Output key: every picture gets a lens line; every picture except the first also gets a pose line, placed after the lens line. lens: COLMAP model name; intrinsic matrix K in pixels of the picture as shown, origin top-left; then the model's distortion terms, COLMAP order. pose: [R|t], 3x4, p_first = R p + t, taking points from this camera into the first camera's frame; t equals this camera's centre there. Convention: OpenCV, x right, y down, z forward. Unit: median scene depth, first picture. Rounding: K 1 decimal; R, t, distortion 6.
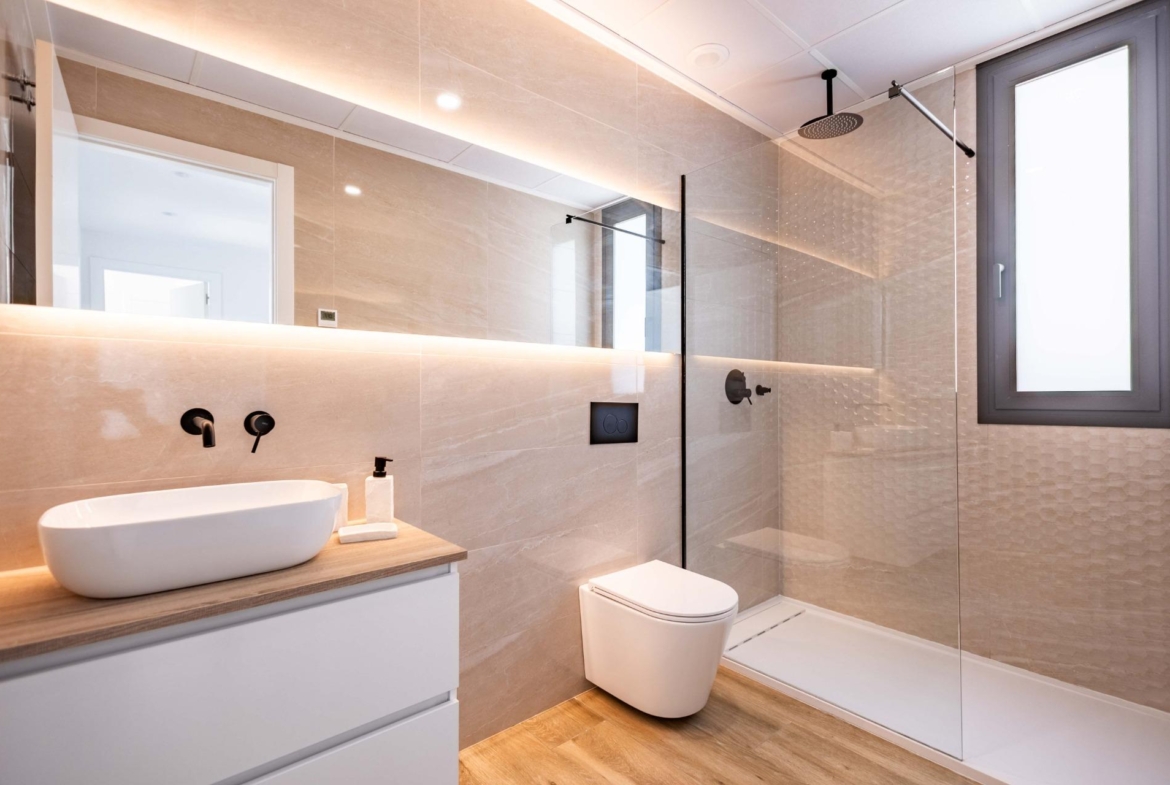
lens RADIAL K [[541.8, 0, 582.4], [0, 541.8, 394.6], [0, 0, 1]] dist [0.010481, -0.000887]
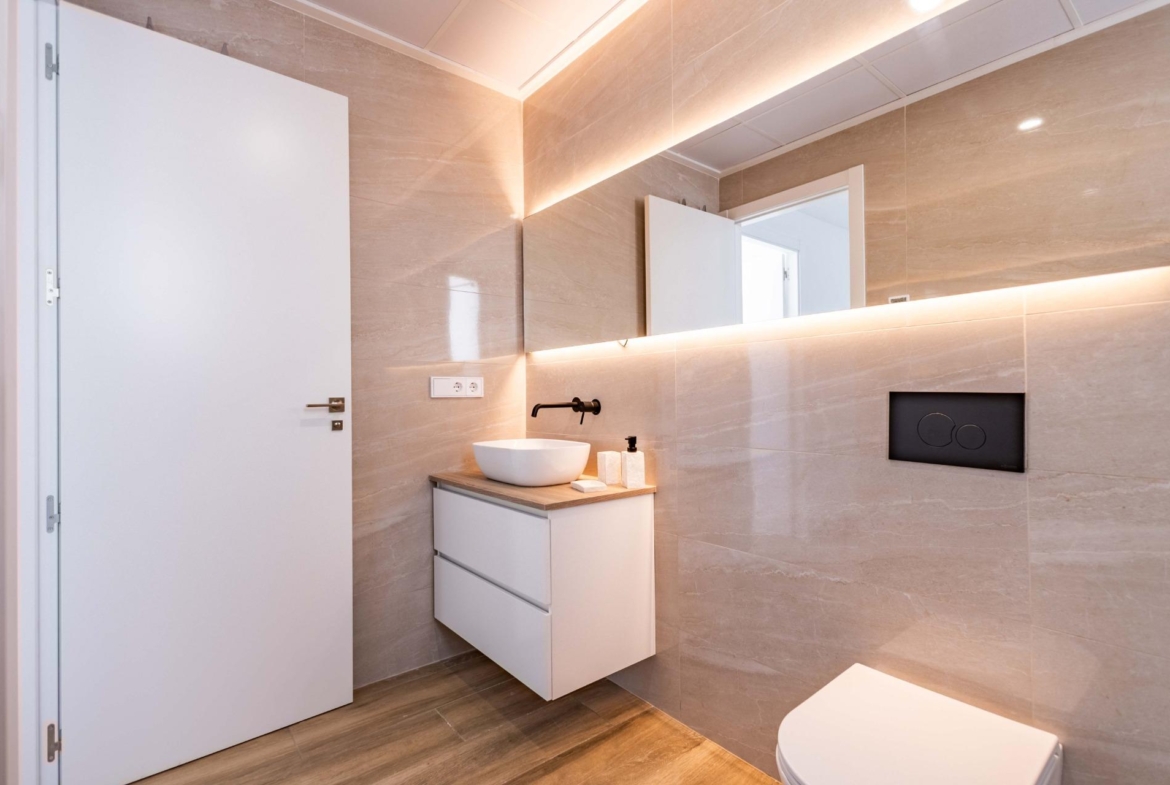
lens RADIAL K [[538.5, 0, 590.3], [0, 538.5, 396.4], [0, 0, 1]] dist [0.013795, -0.004750]
pose [[-0.017109, -0.002530, -0.999850, 0.676833], [0.010742, 0.999939, -0.002714, 0.017963], [0.999796, -0.010787, -0.017081, 0.696652]]
